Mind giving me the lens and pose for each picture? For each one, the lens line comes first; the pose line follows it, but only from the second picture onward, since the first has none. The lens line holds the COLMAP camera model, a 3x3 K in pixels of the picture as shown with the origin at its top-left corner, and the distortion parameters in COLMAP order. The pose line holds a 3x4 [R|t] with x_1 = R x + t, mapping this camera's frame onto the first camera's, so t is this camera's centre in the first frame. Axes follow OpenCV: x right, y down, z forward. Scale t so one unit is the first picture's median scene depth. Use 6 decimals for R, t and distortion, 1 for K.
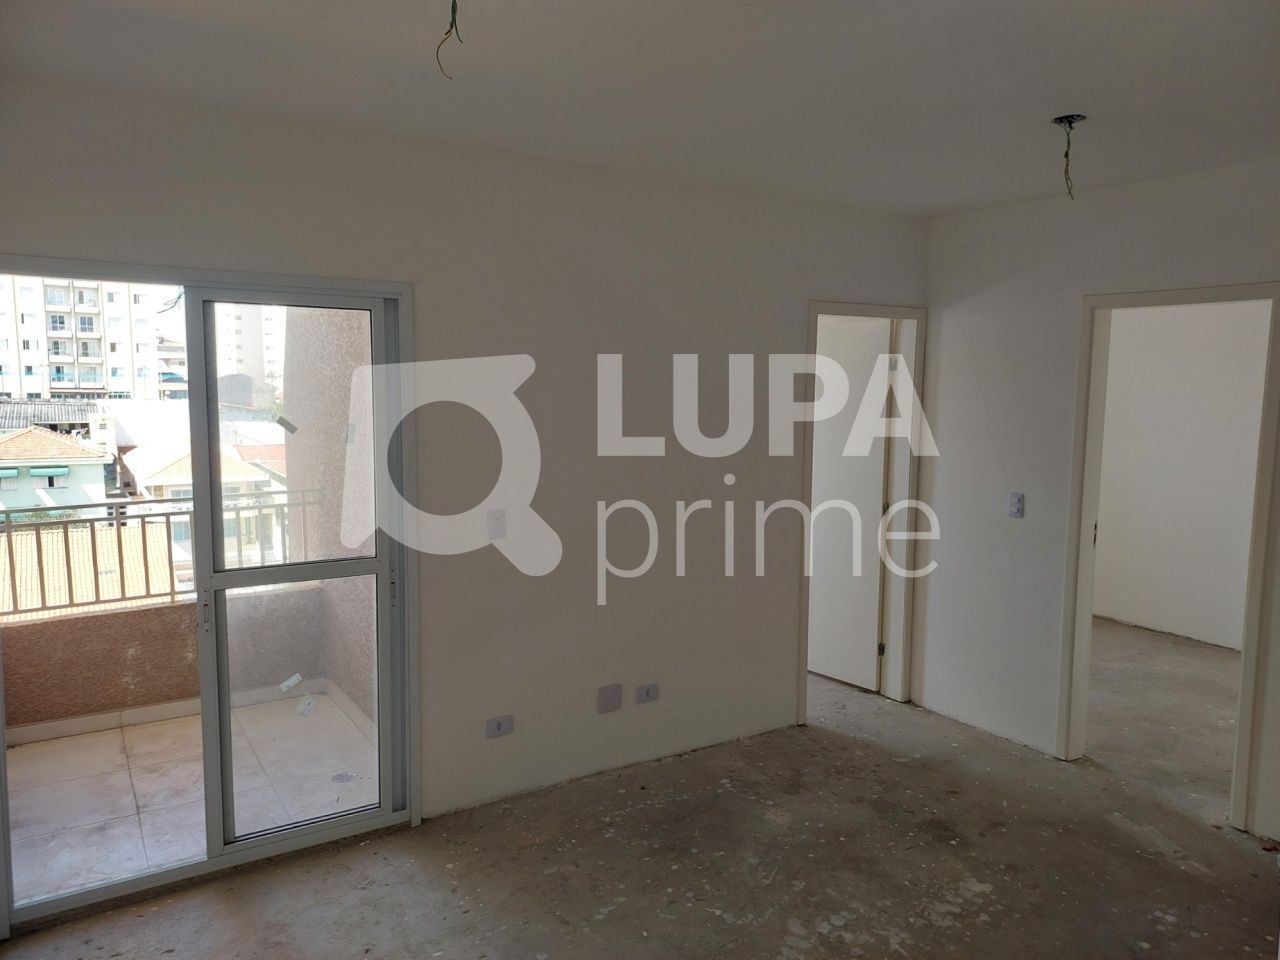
lens RADIAL K [[917.6, 0, 646.4], [0, 917.6, 478.4], [0, 0, 1]] dist [0.015023, 0.007551]
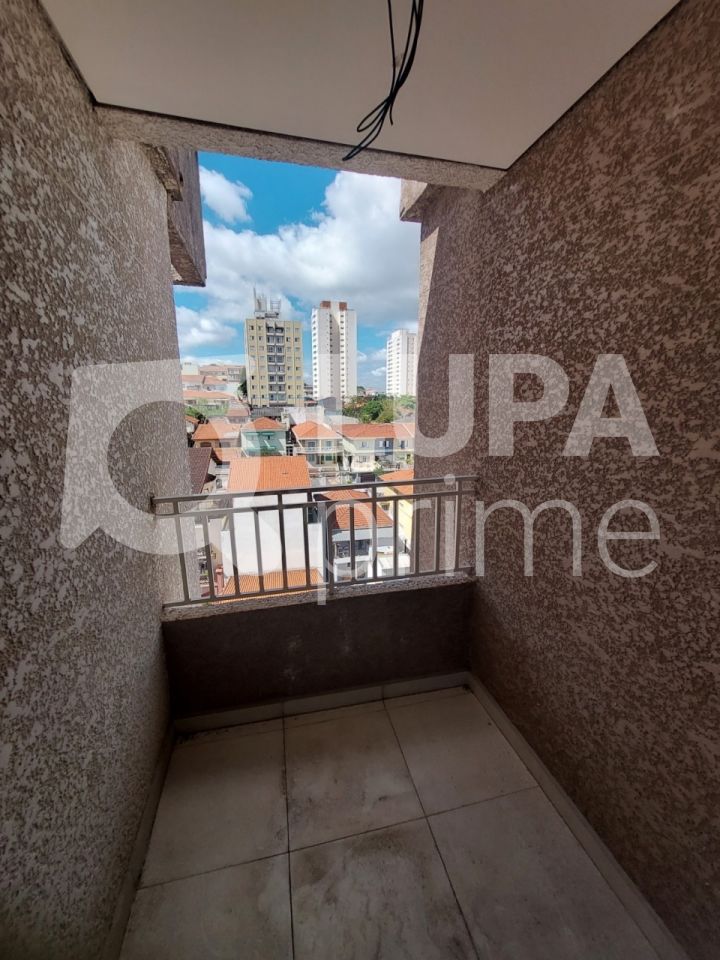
lens RADIAL K [[379.6, 0, 359.0], [0, 379.6, 472.6], [0, 0, 1]] dist [-0.000777, -0.000239]
pose [[0.941757, 0.054502, -0.331848, -0.057539], [-0.025744, 0.995568, 0.090451, -0.003990], [0.335307, -0.076640, 0.938987, 0.103143]]
